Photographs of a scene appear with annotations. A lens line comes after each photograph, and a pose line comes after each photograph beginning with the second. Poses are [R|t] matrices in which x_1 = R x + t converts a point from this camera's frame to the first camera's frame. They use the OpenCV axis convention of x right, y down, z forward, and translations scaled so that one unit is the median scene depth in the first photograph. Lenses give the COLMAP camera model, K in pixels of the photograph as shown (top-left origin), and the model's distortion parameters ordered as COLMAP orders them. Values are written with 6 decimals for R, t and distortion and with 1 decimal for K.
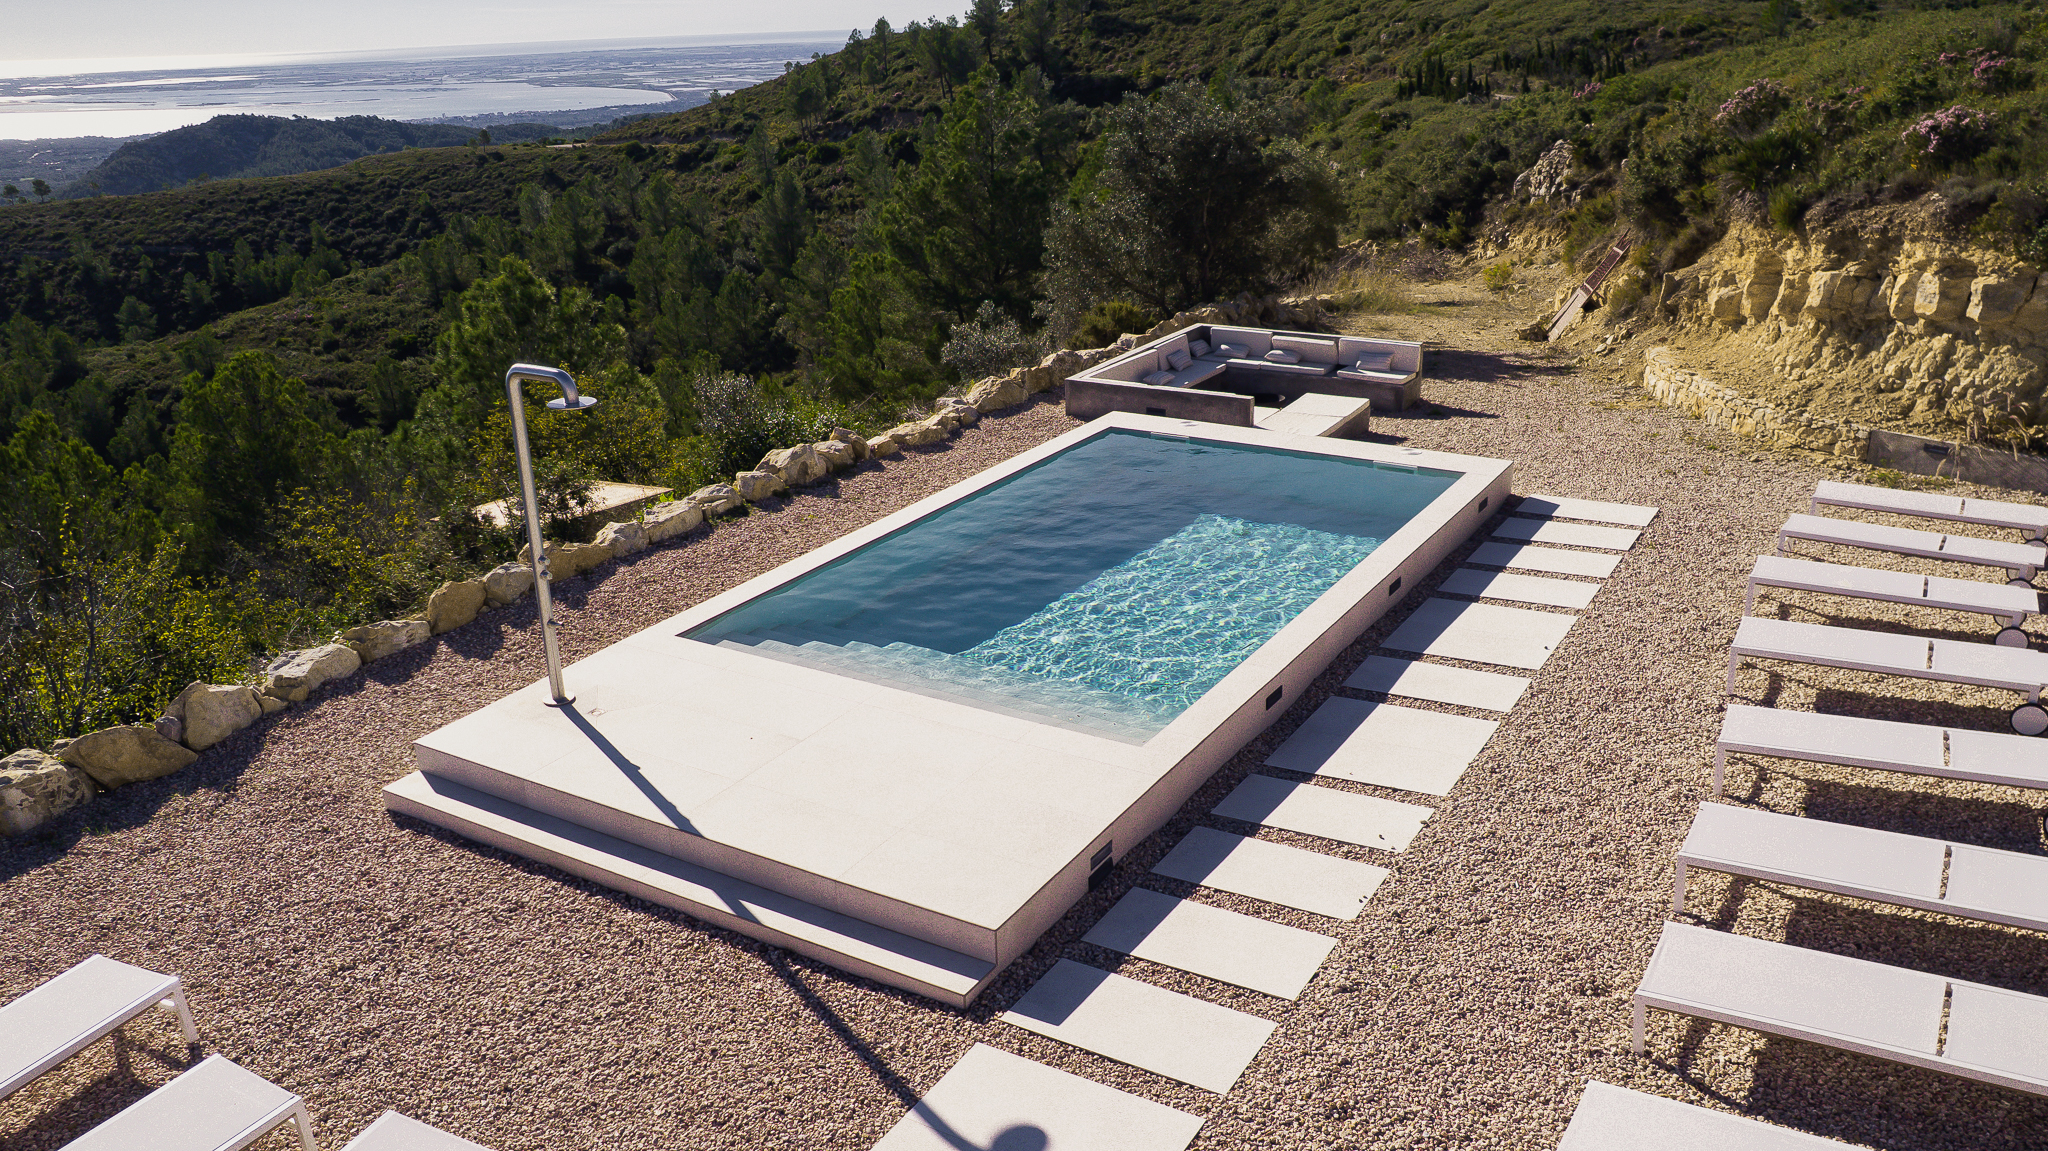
lens RADIAL K [[1513.4, 0, 1029.2], [0, 1513.4, 655.3], [0, 0, 1]] dist [-0.048853, -0.000293]
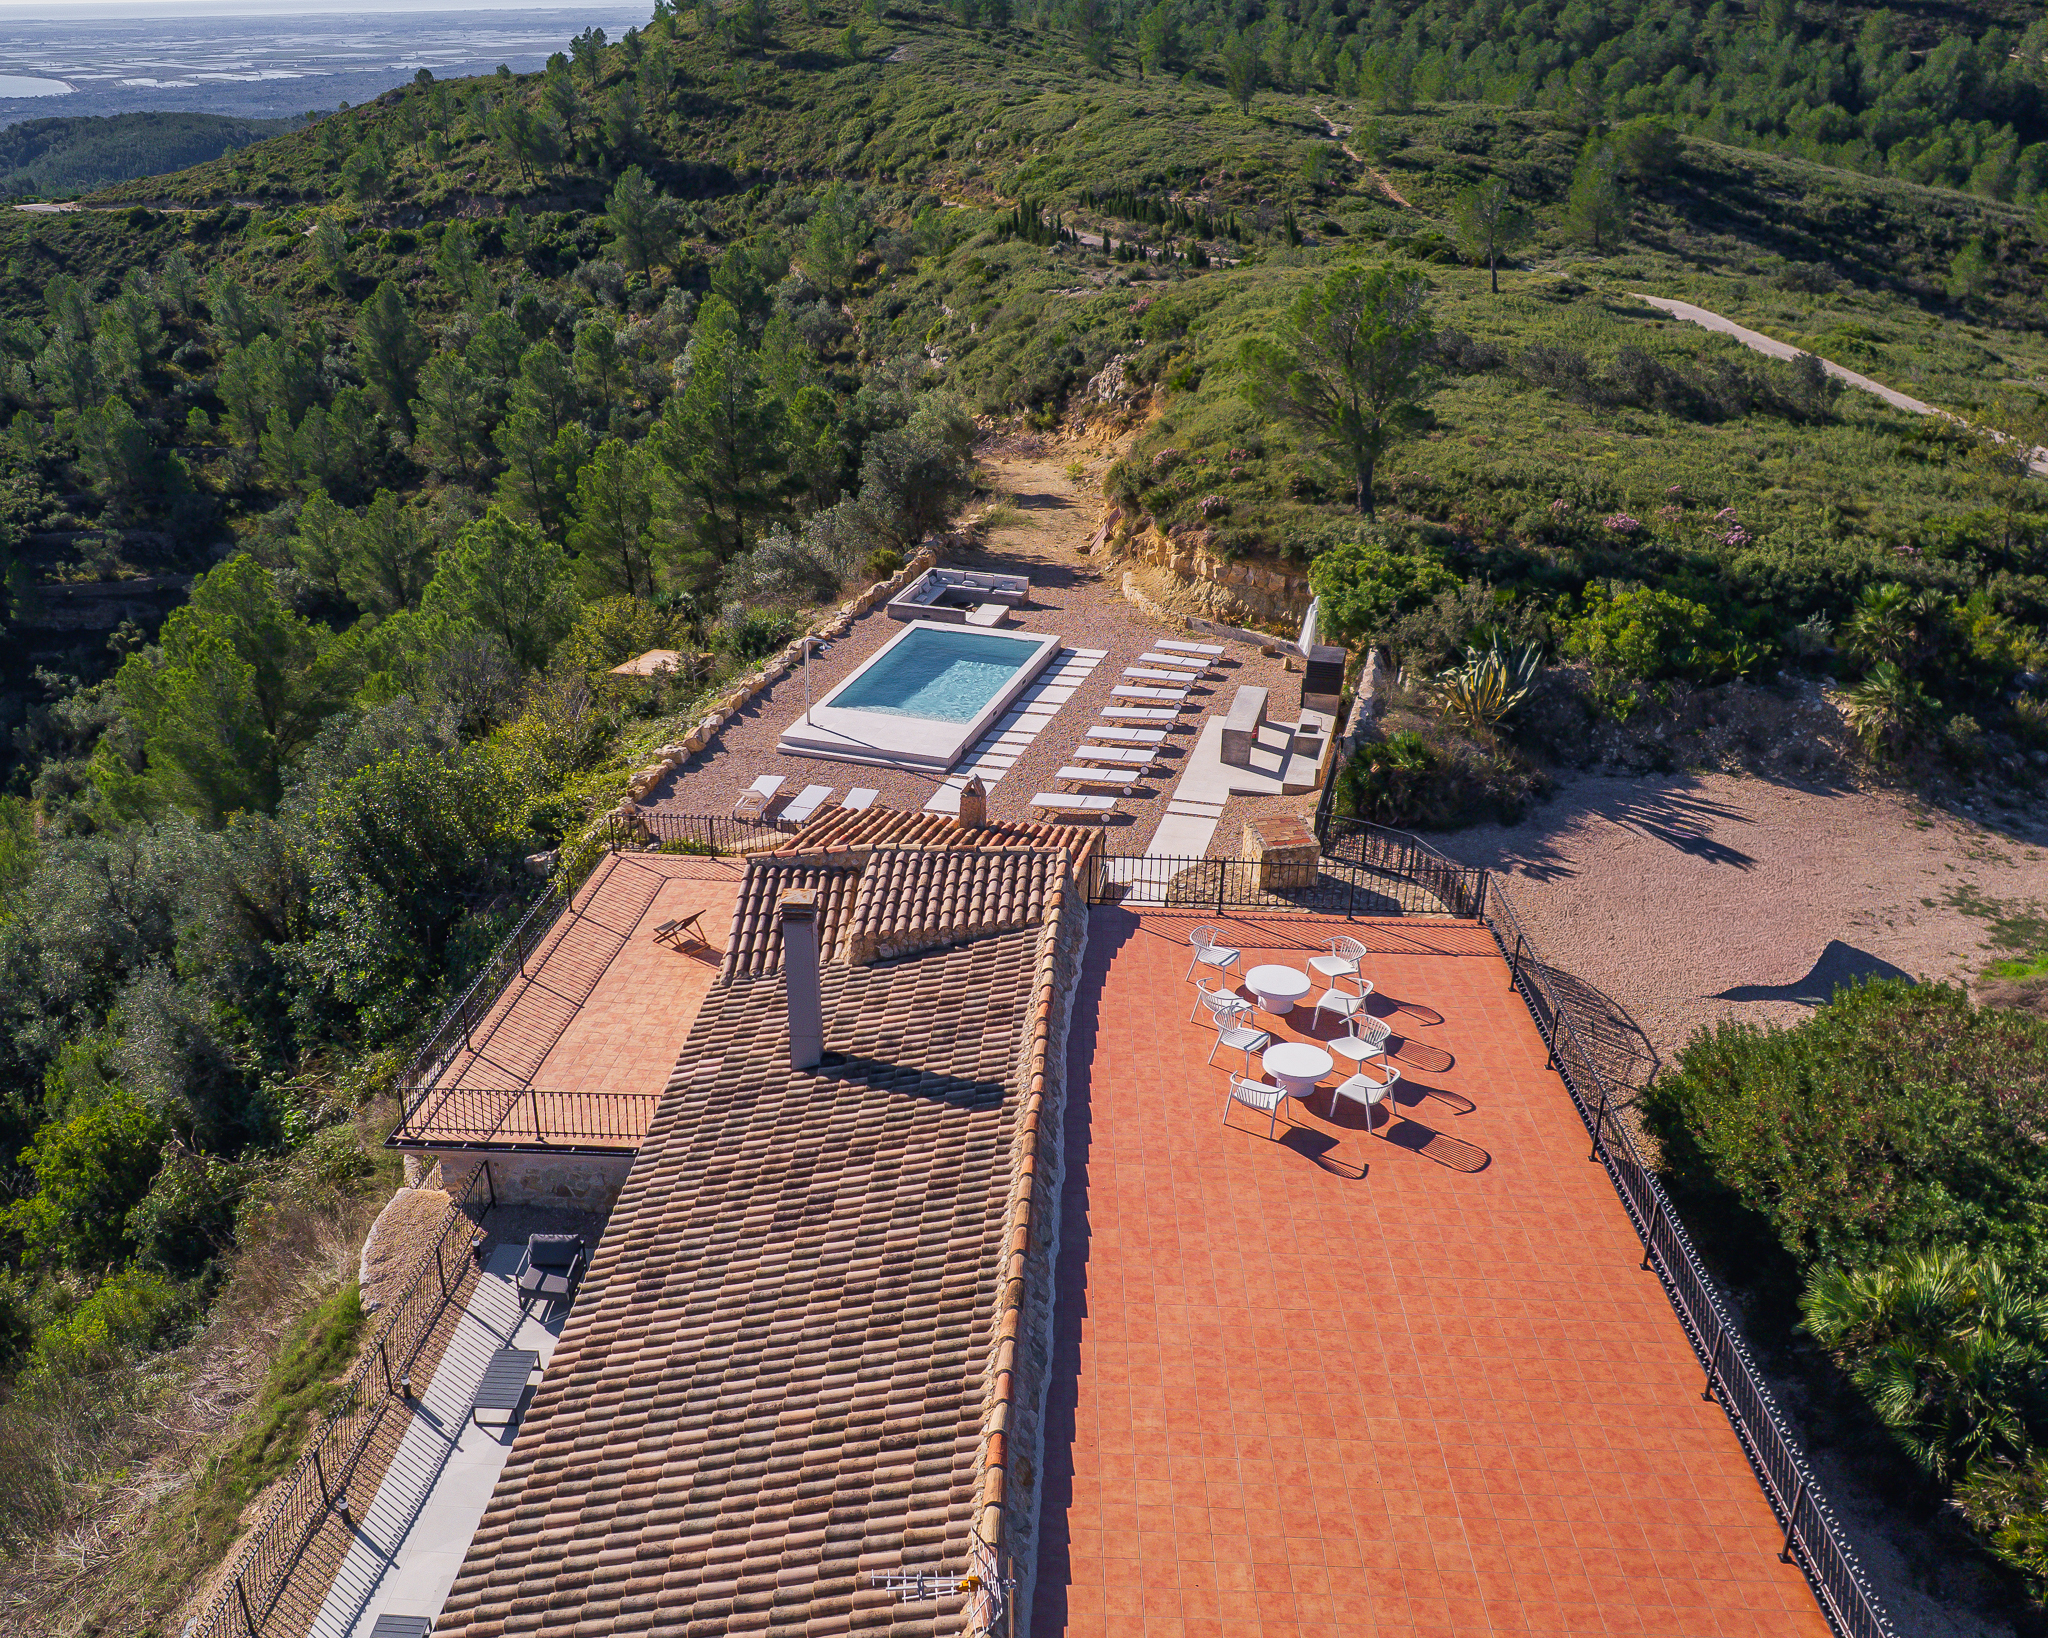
lens RADIAL K [[1979.4, 0, 965.6], [0, 1979.4, 809.2], [0, 0, 1]] dist [-0.038699, -0.036054]
pose [[0.976318, -0.062474, 0.207123, -0.181667], [0.059041, 0.997997, 0.022722, 0.028857], [-0.208128, -0.009955, 0.978051, -0.732267]]
